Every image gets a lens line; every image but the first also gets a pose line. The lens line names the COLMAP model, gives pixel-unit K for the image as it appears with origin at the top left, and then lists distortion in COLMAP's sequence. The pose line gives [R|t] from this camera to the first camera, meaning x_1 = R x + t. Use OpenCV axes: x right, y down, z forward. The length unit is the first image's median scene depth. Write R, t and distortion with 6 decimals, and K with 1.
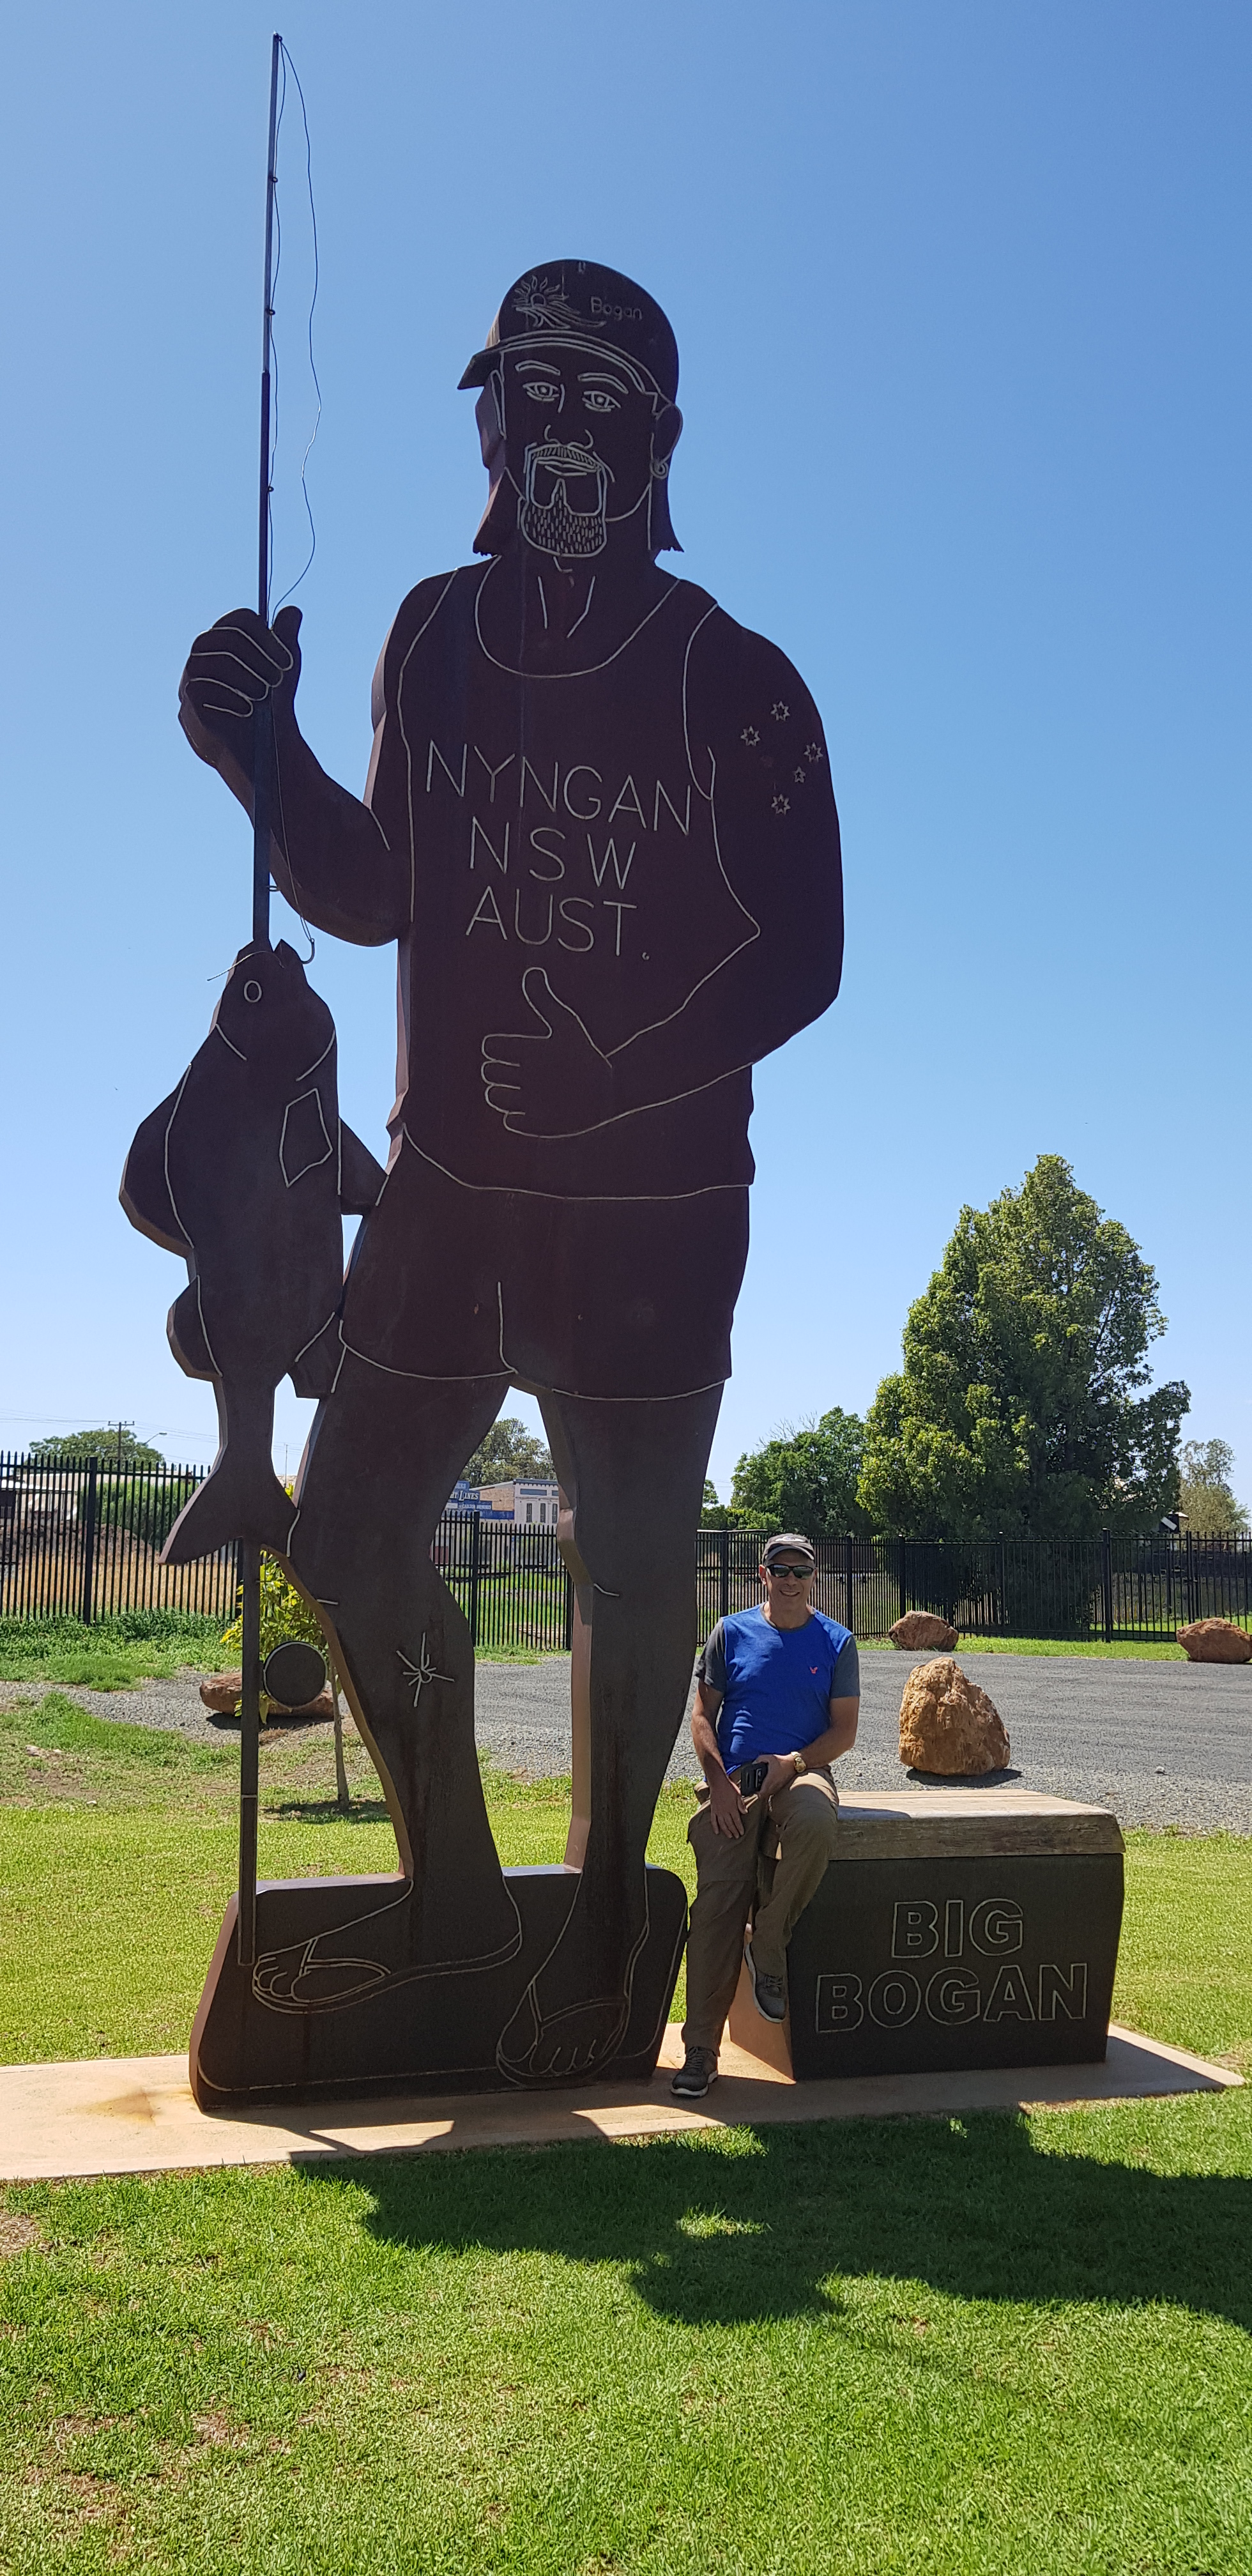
lens RADIAL K [[1973.1, 0, 606.8], [0, 1973.1, 1303.0], [0, 0, 1]] dist [0.068780, 0.026947]
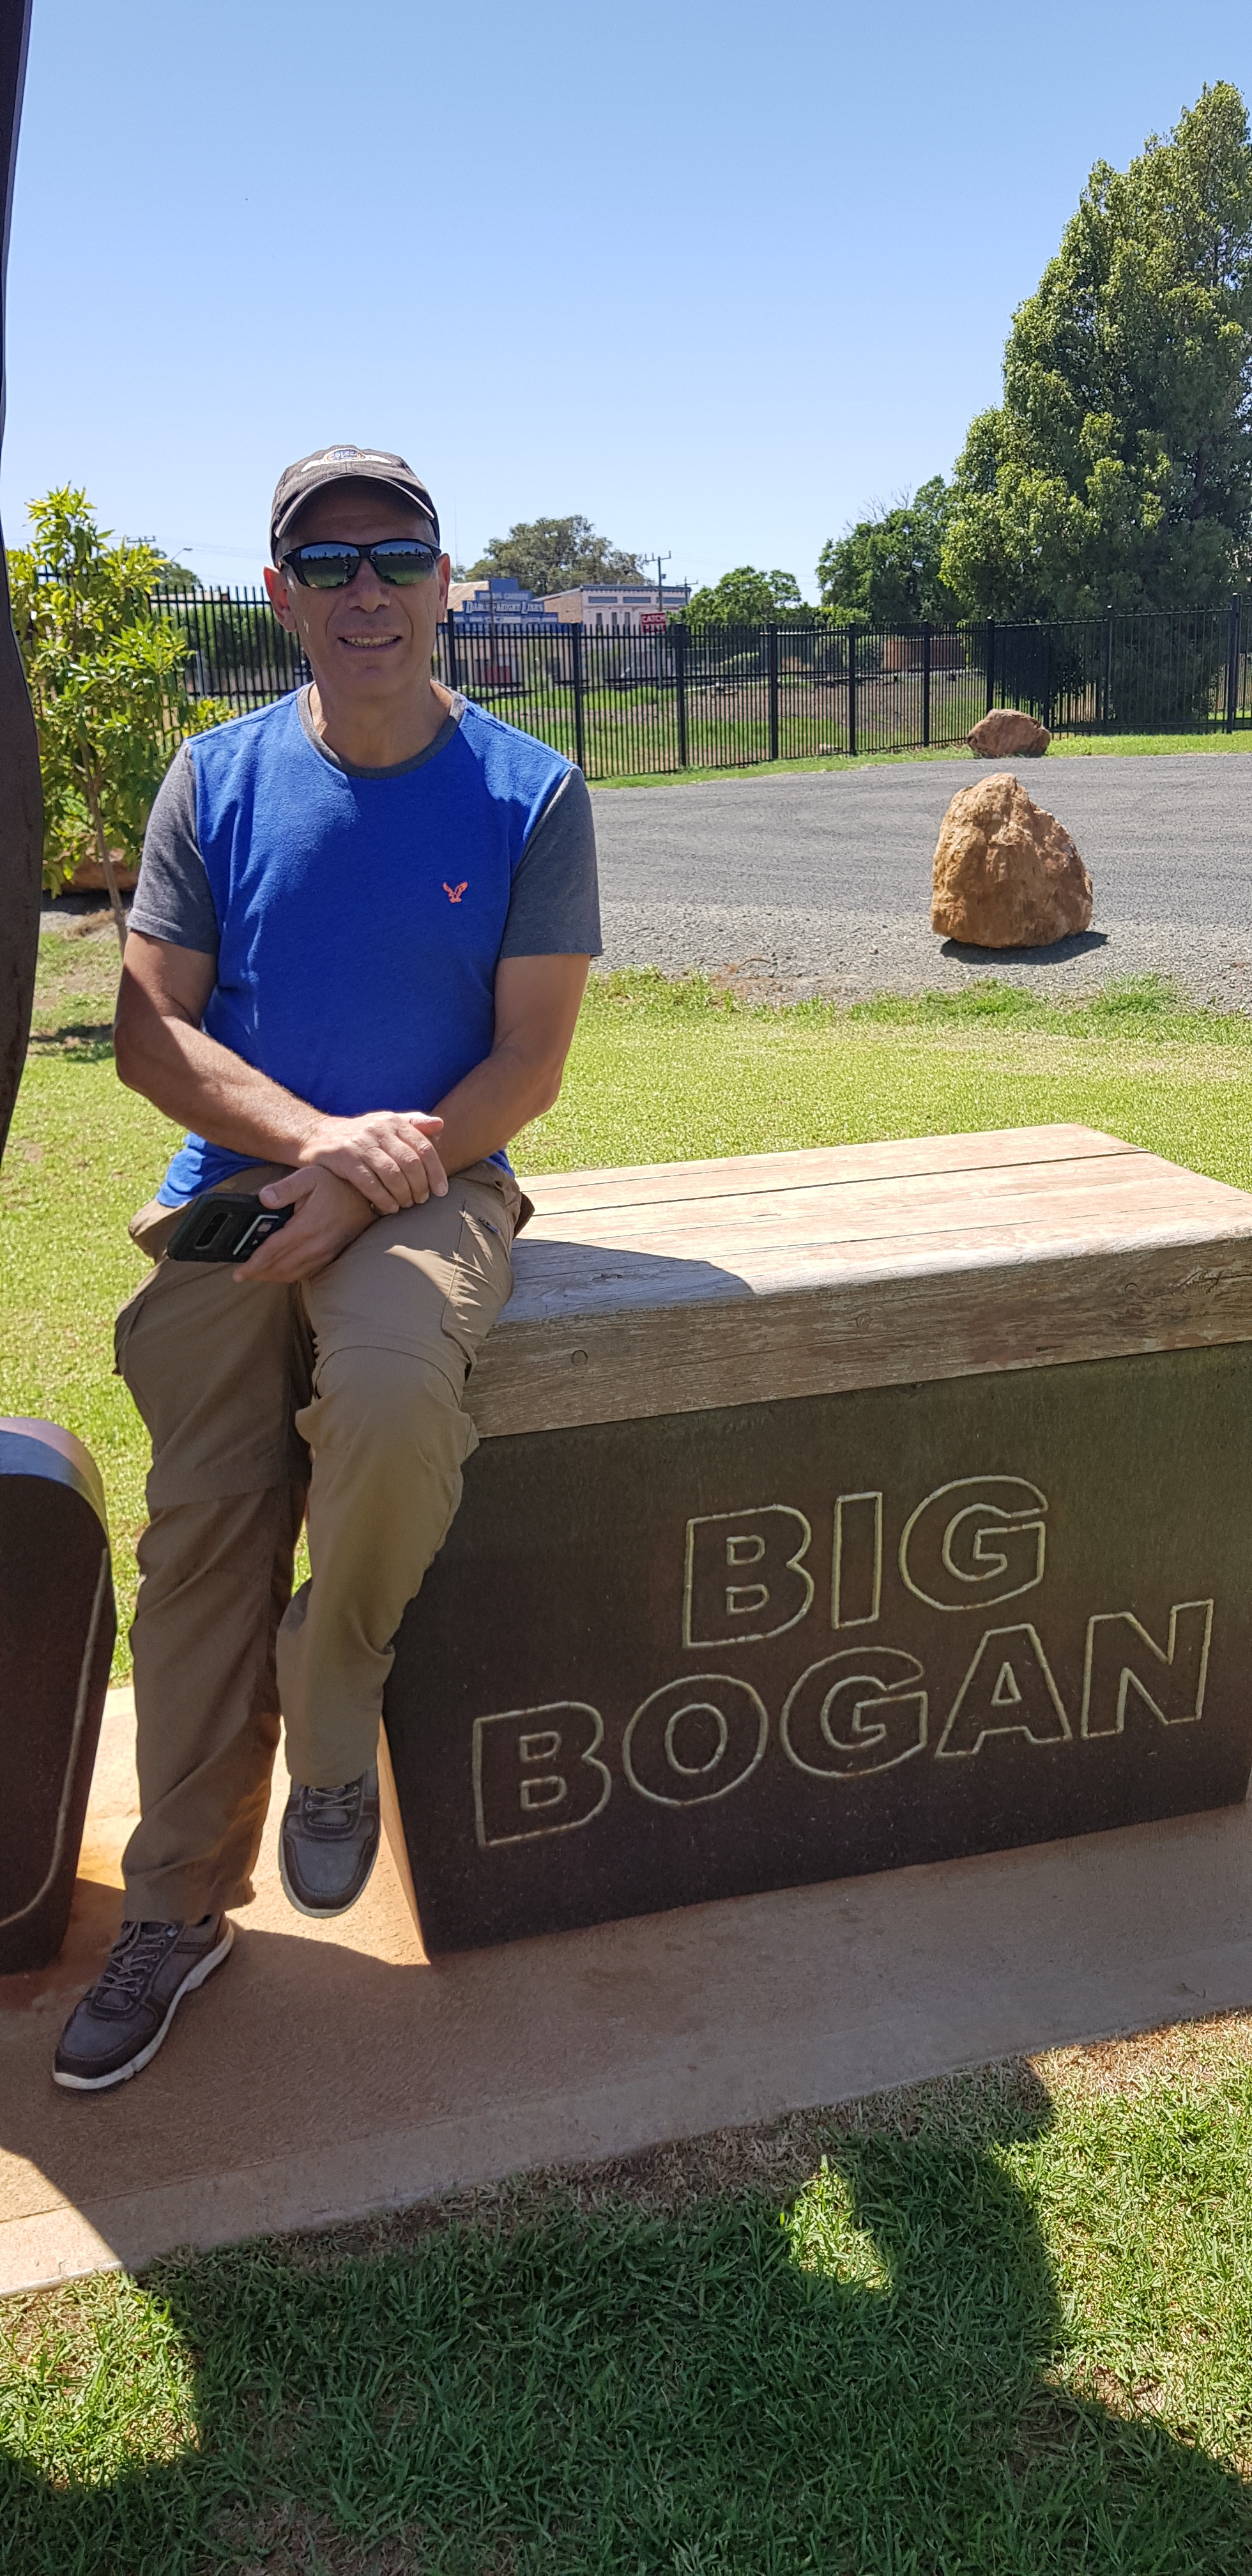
lens RADIAL K [[1973.1, 0, 601.3], [0, 1973.1, 1295.7], [0, 0, 1]] dist [0.068780, 0.026947]
pose [[0.997820, -0.033133, -0.057068, 0.141471], [0.053949, 0.907613, 0.416326, 0.107712], [0.038001, -0.418498, 0.907423, 0.648900]]
